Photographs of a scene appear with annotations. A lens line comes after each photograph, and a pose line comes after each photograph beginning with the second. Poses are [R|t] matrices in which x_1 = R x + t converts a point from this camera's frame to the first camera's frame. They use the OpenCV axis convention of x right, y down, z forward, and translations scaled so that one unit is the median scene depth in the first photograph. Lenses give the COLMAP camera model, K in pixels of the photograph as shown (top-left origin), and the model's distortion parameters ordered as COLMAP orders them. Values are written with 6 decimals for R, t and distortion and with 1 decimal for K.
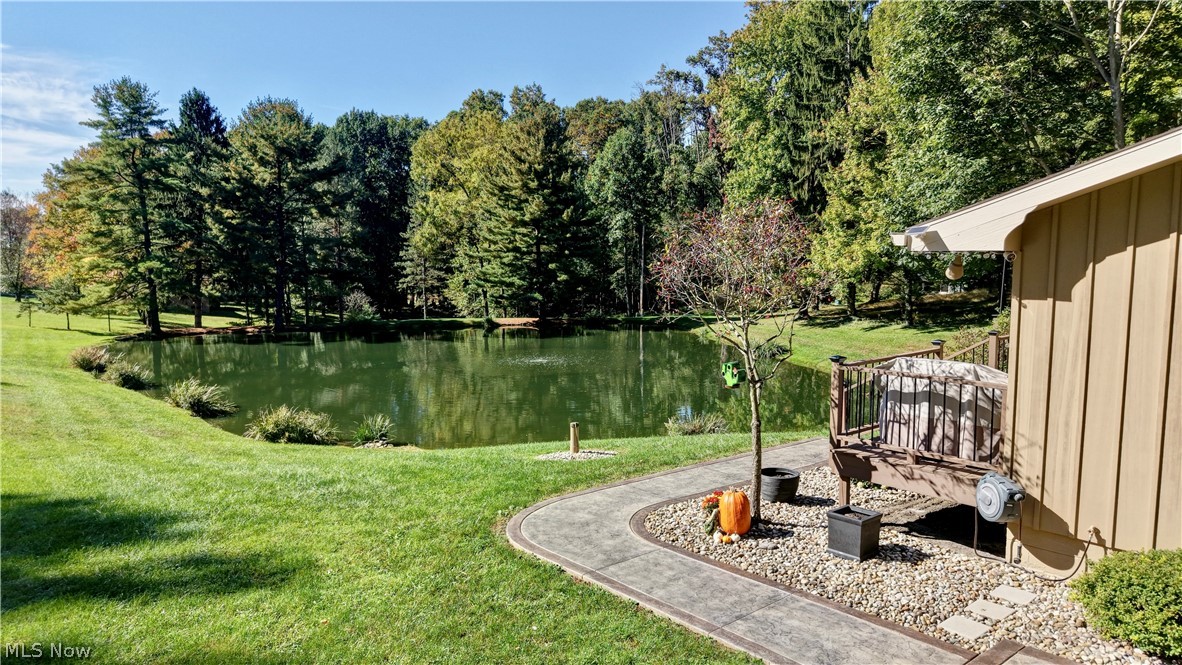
lens RADIAL K [[853.0, 0, 591.0], [0, 853.0, 332.5], [0, 0, 1]] dist [0.050312, -0.000921]
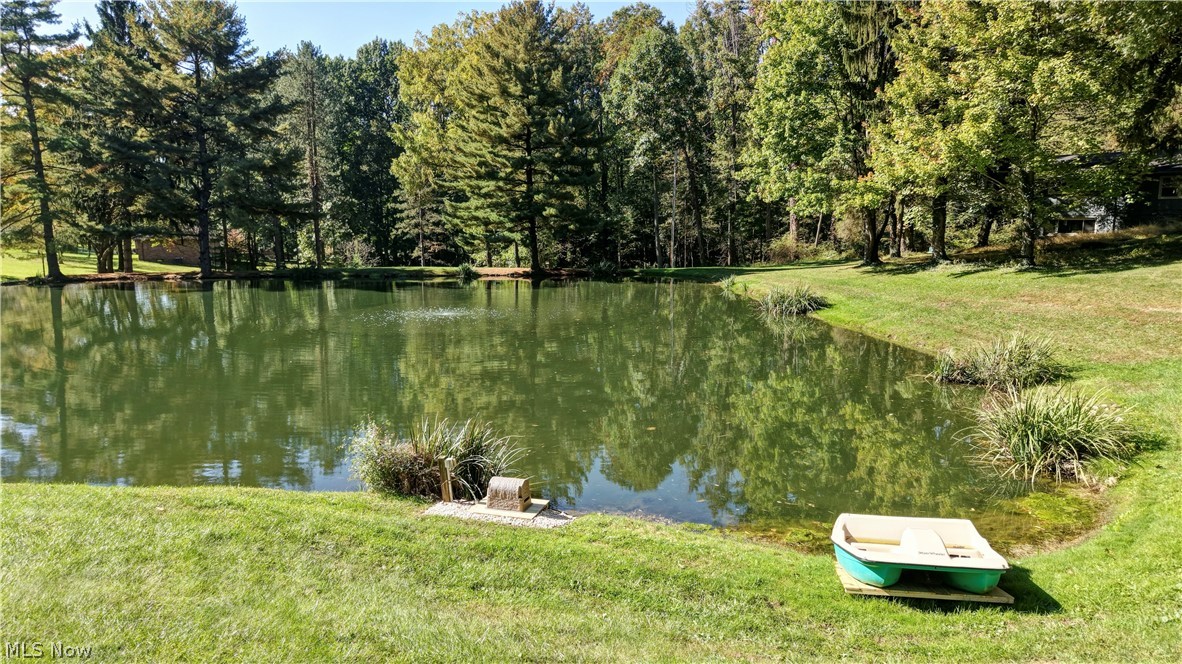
lens RADIAL K [[815.8, 0, 595.8], [0, 815.8, 336.1], [0, 0, 1]] dist [-0.002966, 0.004231]
pose [[0.989501, 0.020470, -0.143066, 0.113827], [-0.015168, 0.999161, 0.038055, 0.018615], [0.143725, -0.035485, 0.988981, 0.285333]]
